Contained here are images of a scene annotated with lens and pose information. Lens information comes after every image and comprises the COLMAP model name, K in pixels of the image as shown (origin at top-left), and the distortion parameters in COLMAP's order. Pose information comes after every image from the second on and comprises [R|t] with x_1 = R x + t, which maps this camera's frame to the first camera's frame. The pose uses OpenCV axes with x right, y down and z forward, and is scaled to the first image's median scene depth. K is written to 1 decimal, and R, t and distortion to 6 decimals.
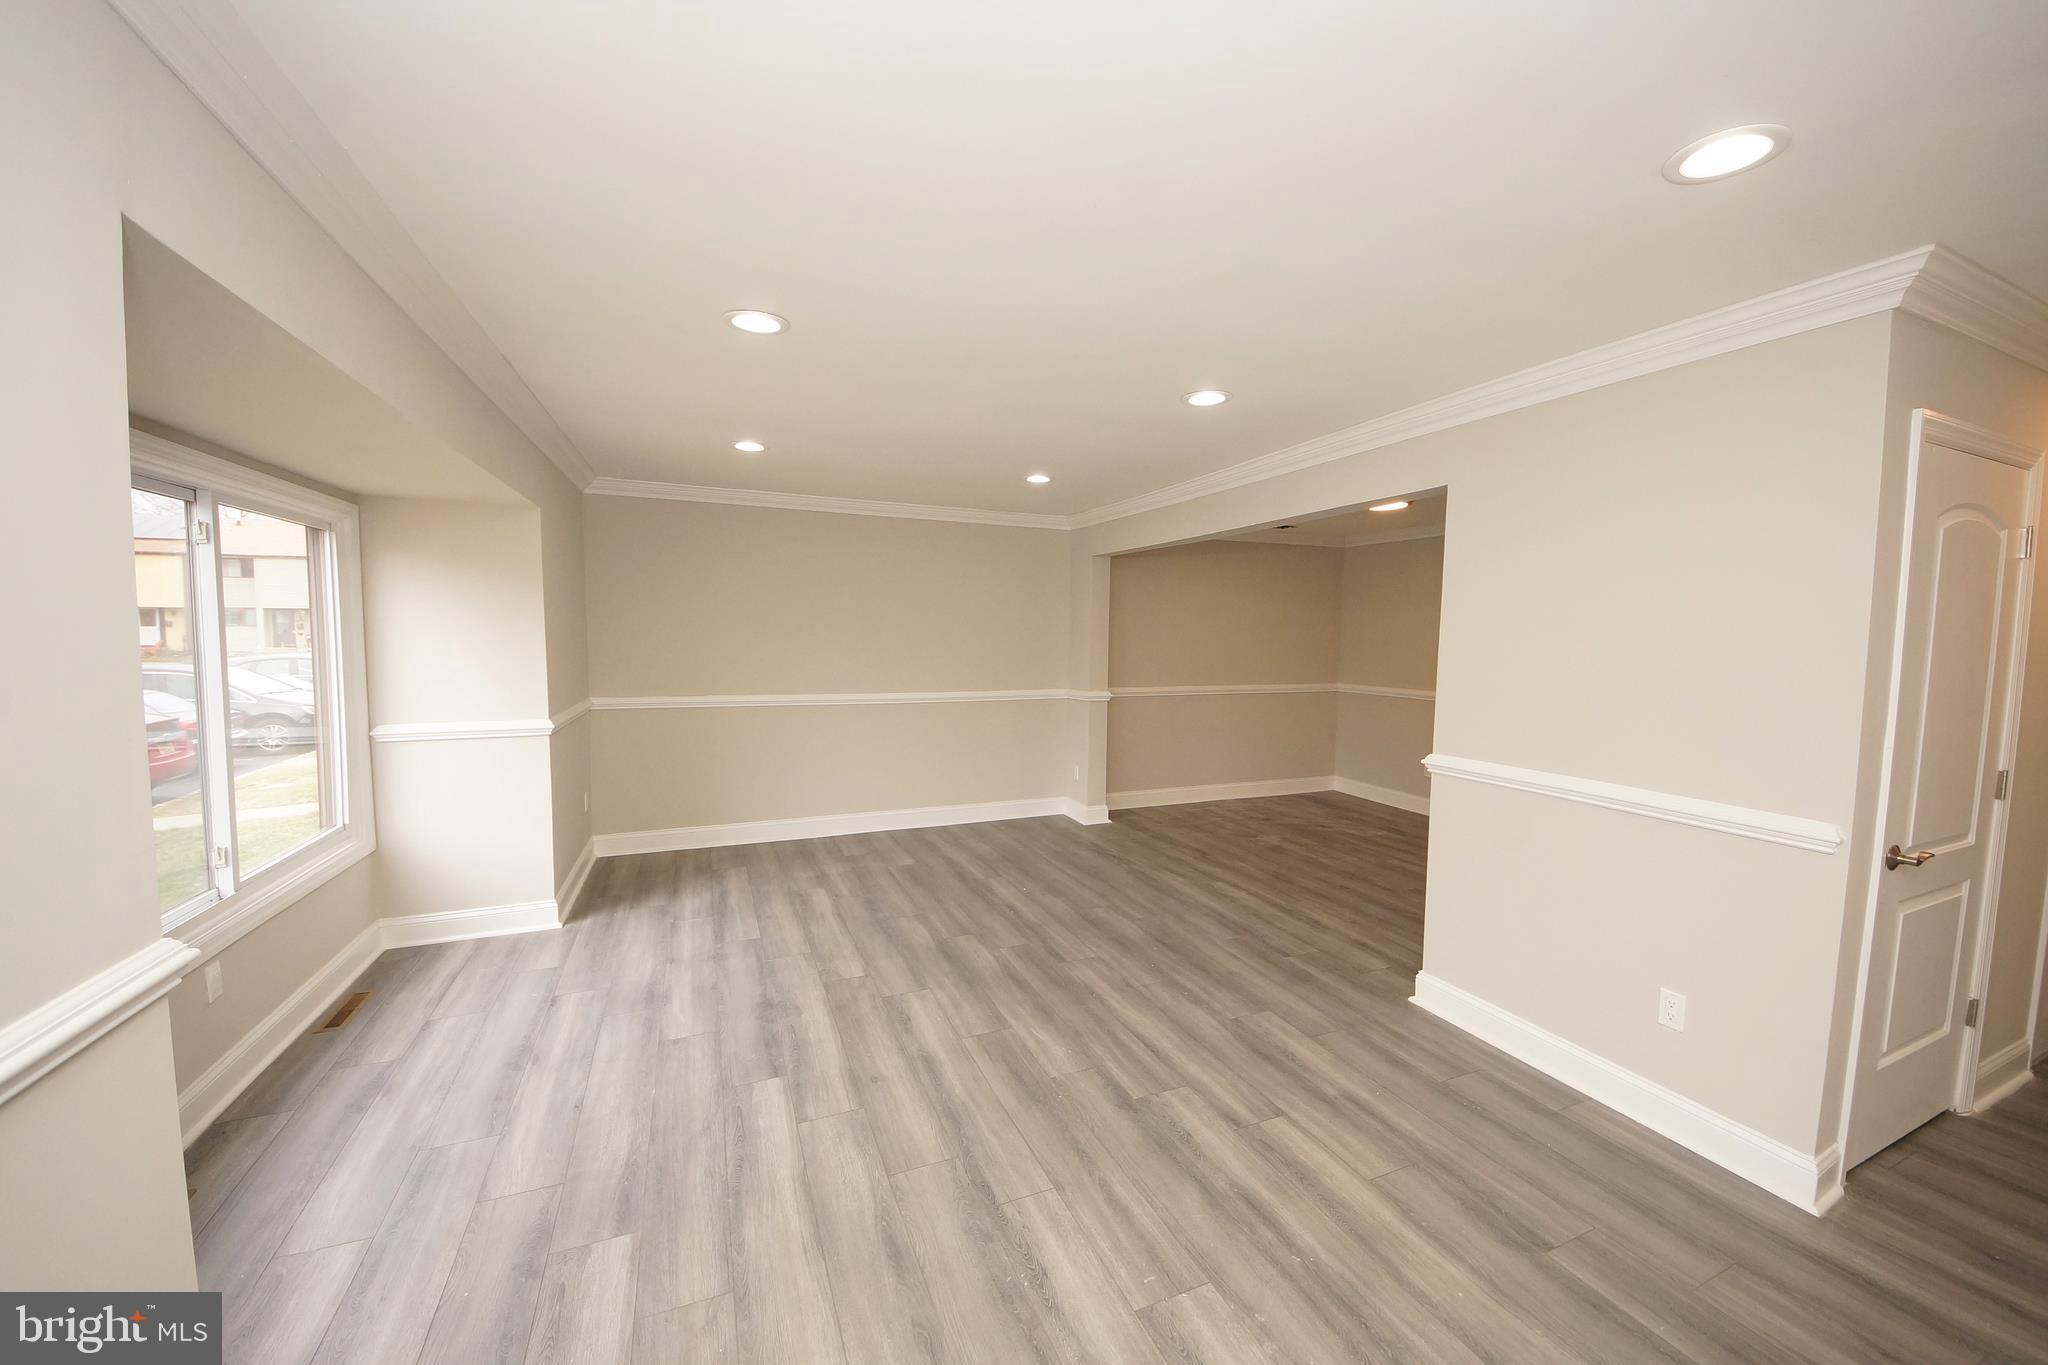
lens RADIAL K [[740.3, 0, 1022.6], [0, 740.3, 677.5], [0, 0, 1]] dist [0.047251, -0.034861]
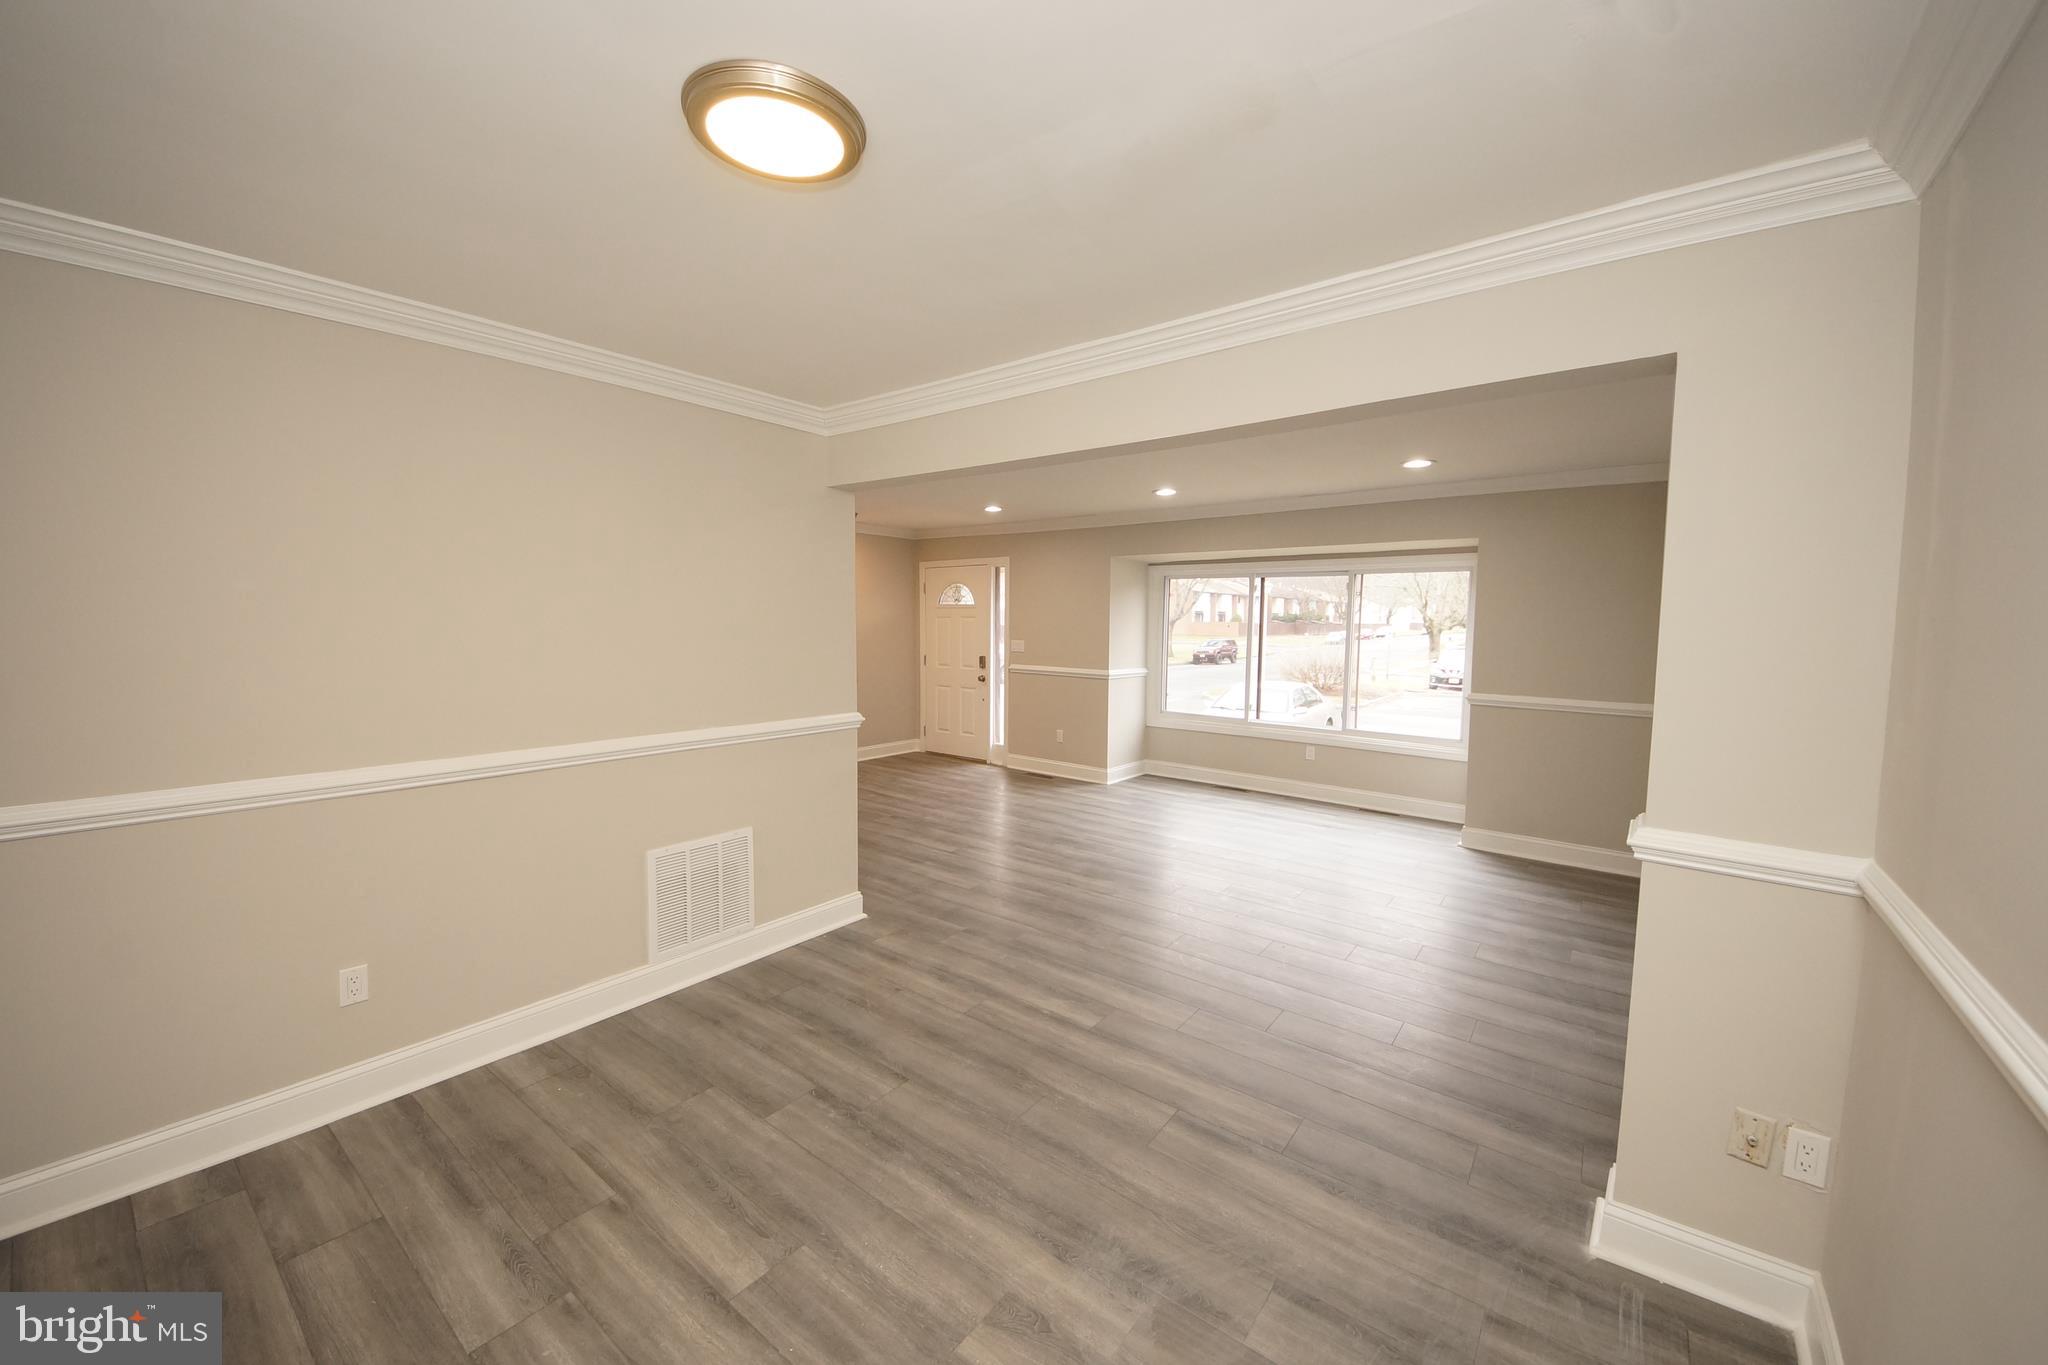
lens RADIAL K [[768.6, 0, 1023.1], [0, 768.6, 670.8], [0, 0, 1]] dist [0.045326, -0.032506]
pose [[-0.872902, 0.011838, -0.487751, 0.811130], [-0.052235, 0.991692, 0.117550, -0.113035], [0.485091, 0.128088, -0.865032, 1.940192]]
